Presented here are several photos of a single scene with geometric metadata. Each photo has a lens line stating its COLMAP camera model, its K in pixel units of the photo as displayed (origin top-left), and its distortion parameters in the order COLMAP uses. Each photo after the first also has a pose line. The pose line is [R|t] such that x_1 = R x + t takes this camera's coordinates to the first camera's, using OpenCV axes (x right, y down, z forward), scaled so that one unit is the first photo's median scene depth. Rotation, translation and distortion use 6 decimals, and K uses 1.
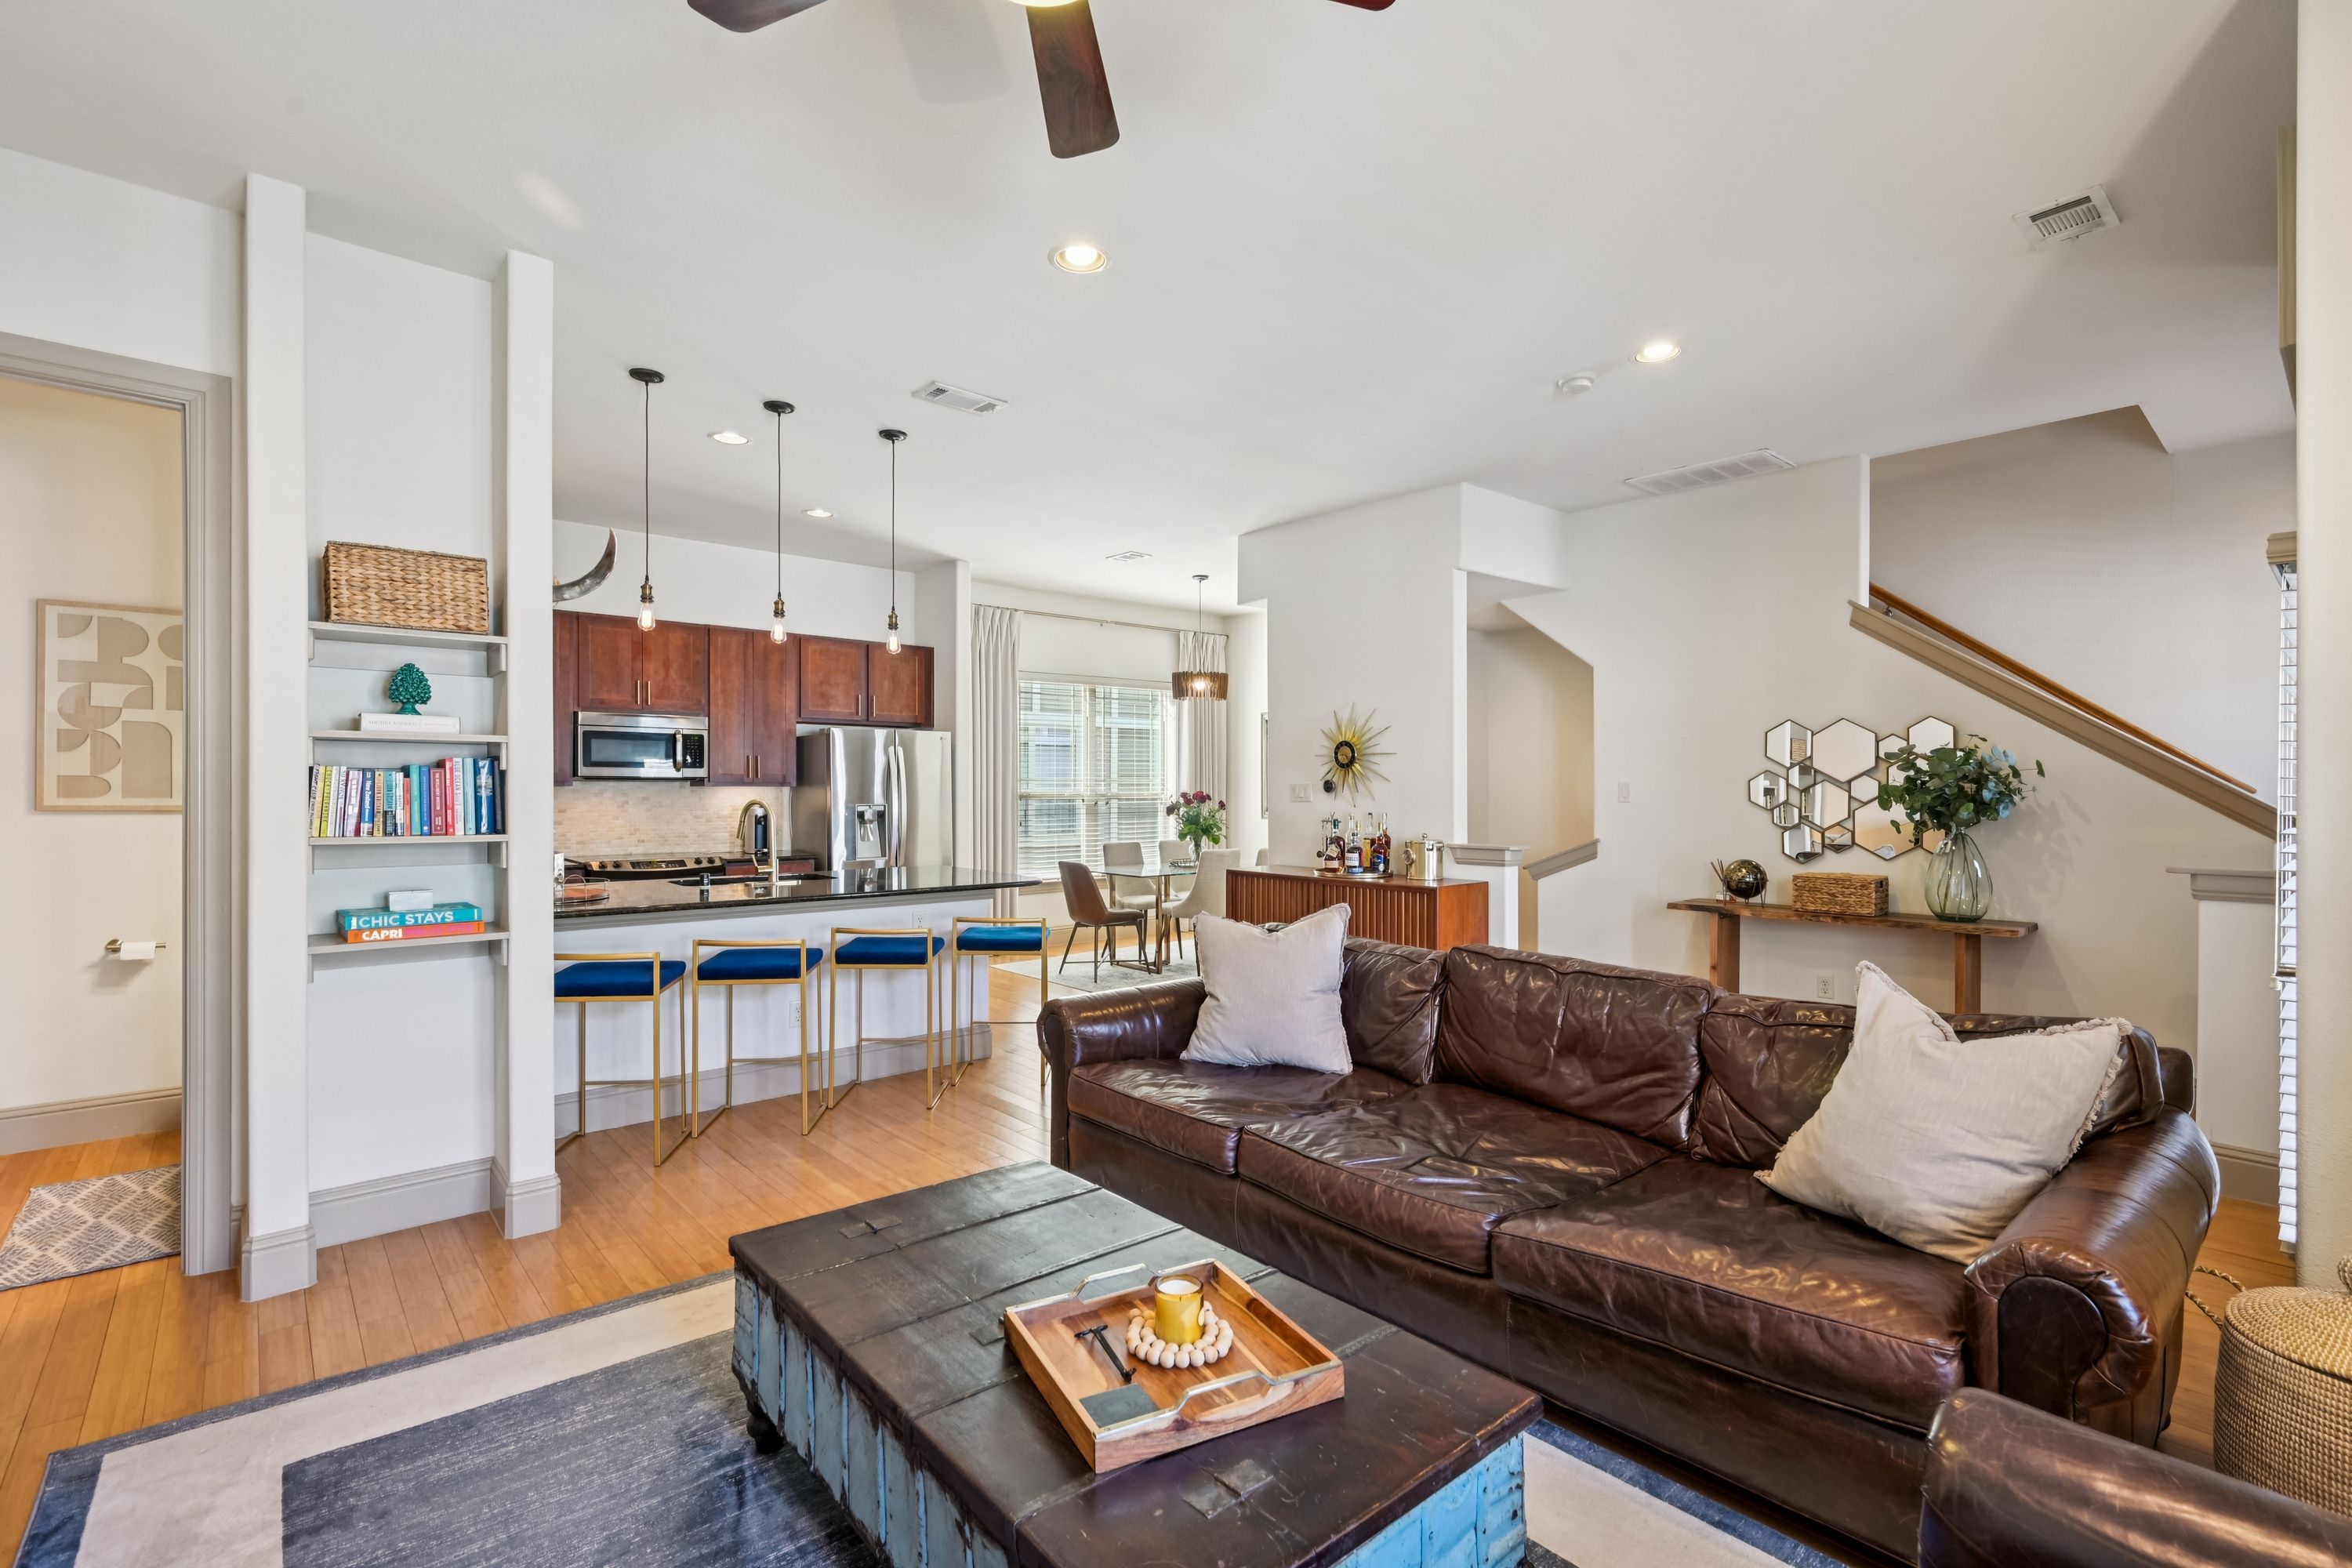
lens RADIAL K [[1082.0, 0, 1174.2], [0, 1082.0, 788.1], [0, 0, 1]] dist [0.001658, -0.000001]
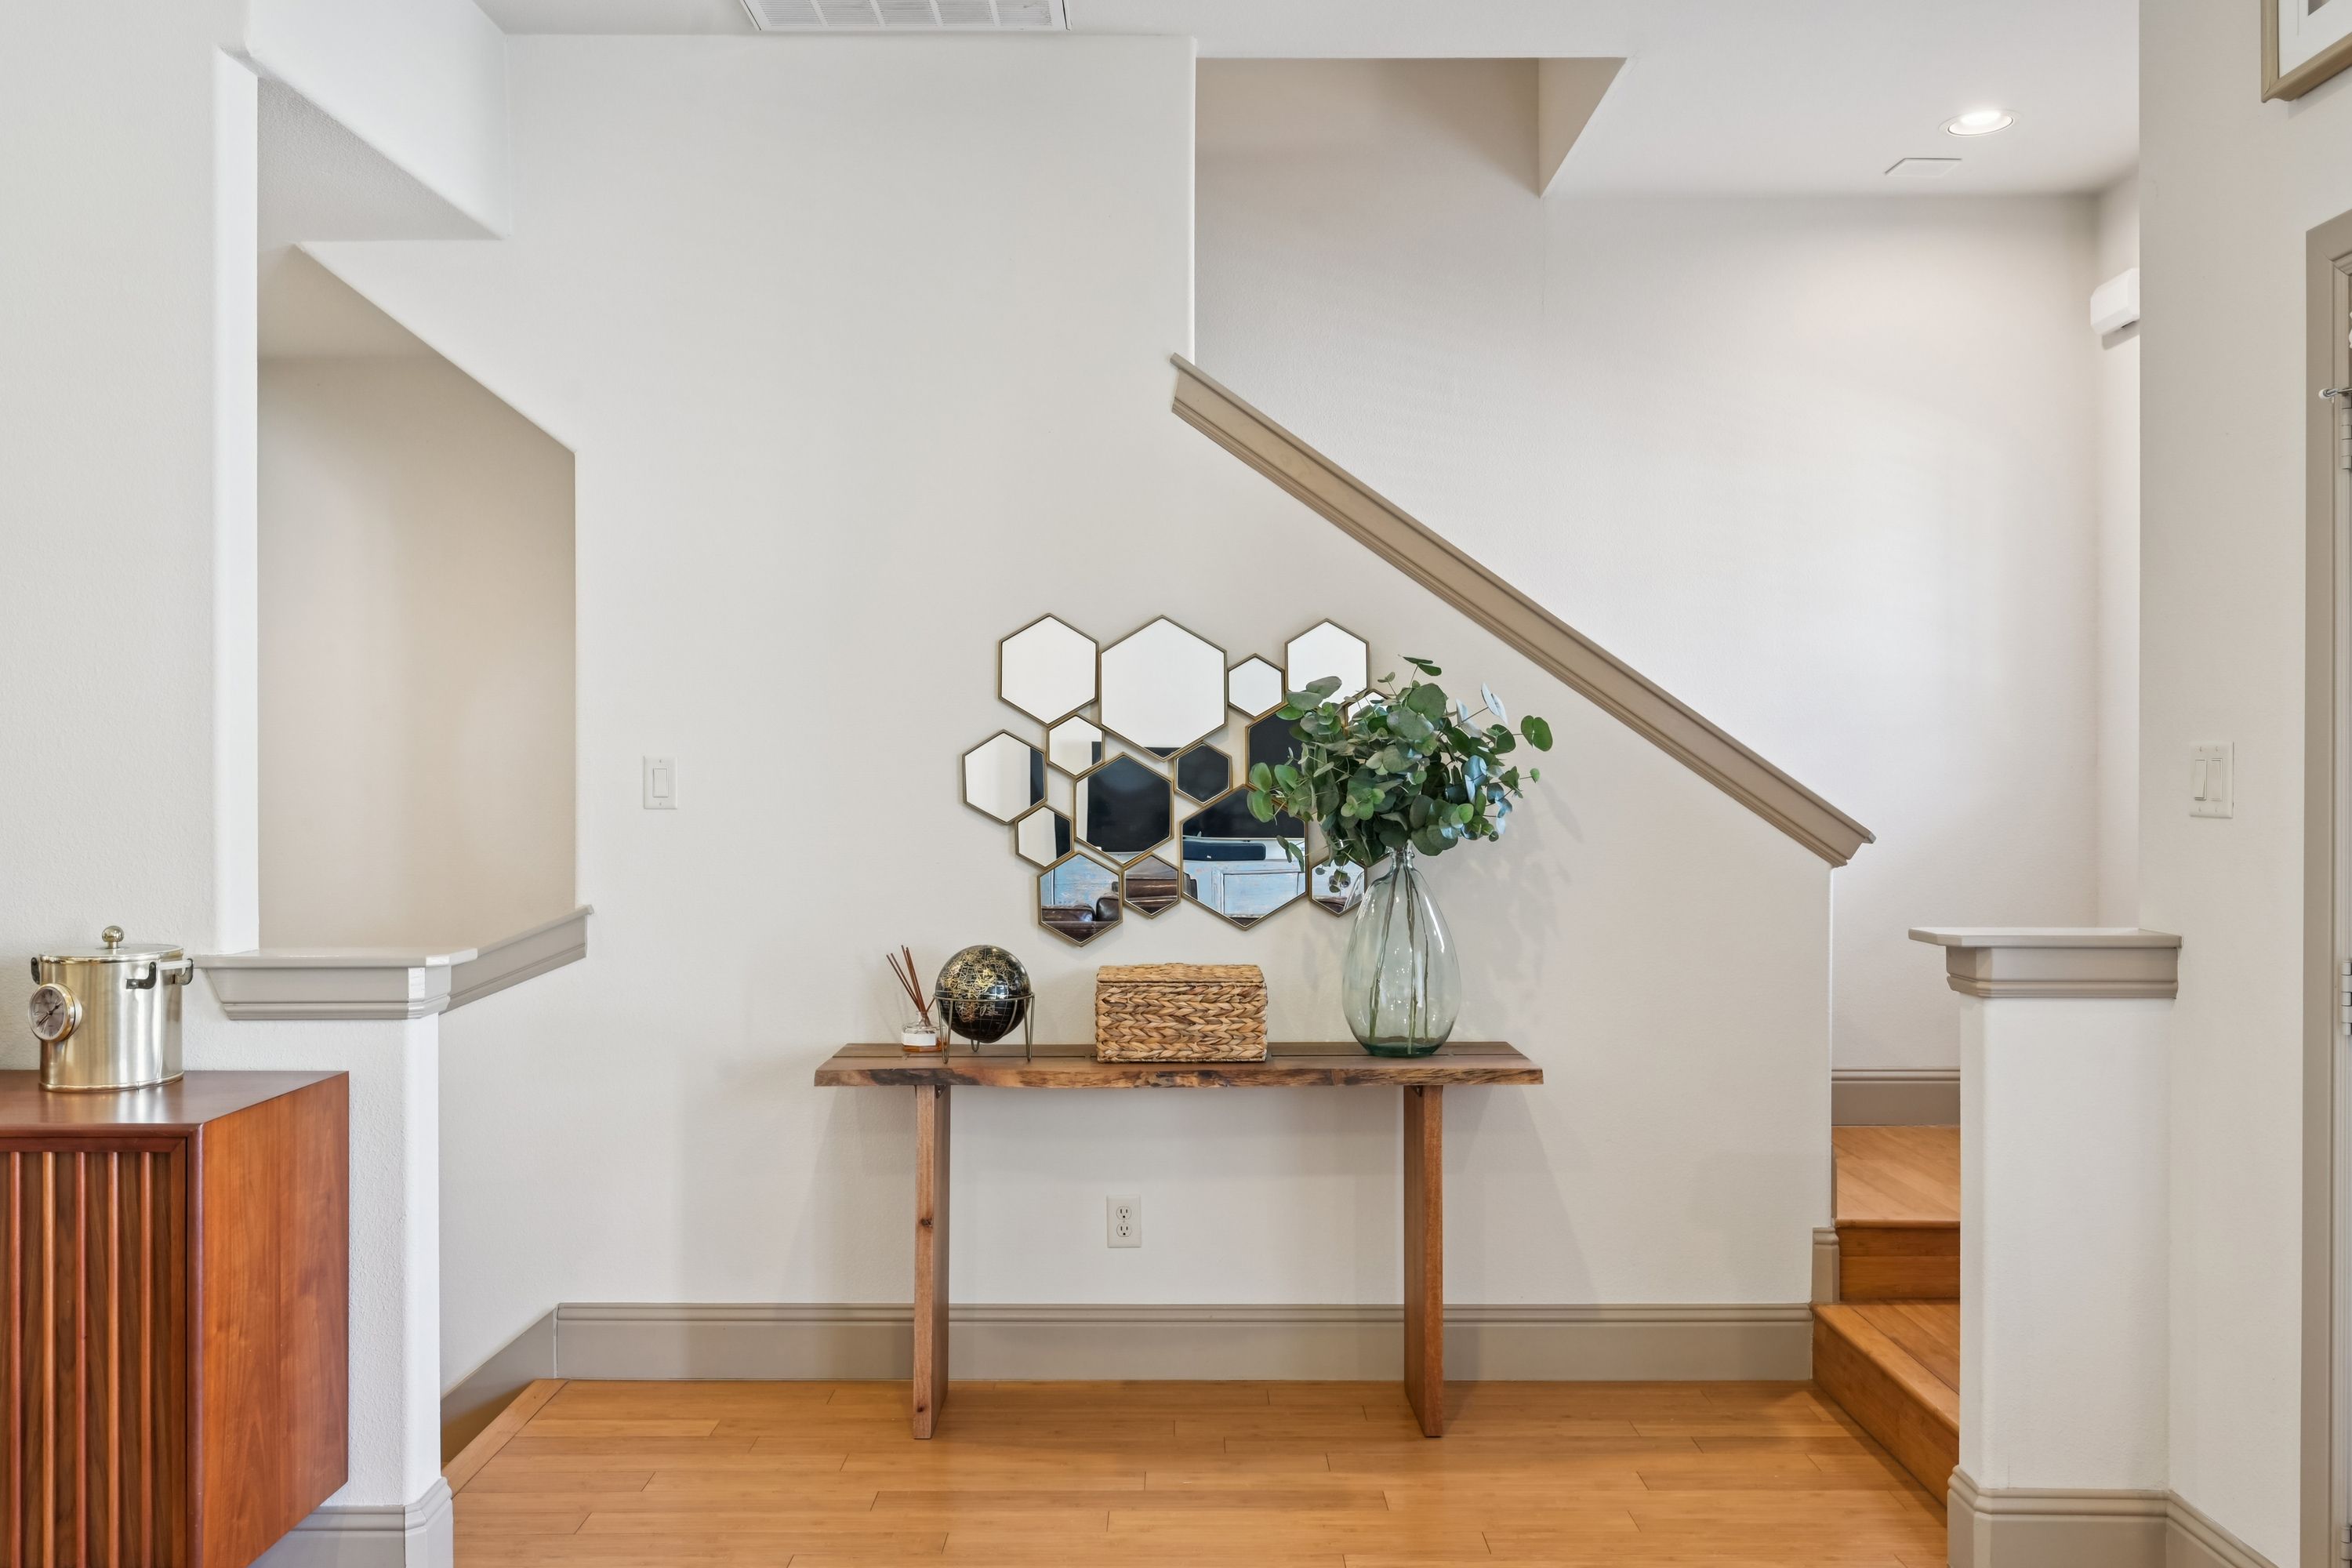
lens RADIAL K [[1829.4, 0, 1167.3], [0, 1829.4, 779.2], [0, 0, 1]] dist [0.007694, -0.000925]
pose [[0.661034, -0.004353, 0.750344, 0.049934], [0.000573, 0.999986, 0.005296, -0.001079], [-0.750356, -0.003071, 0.661027, 0.480503]]
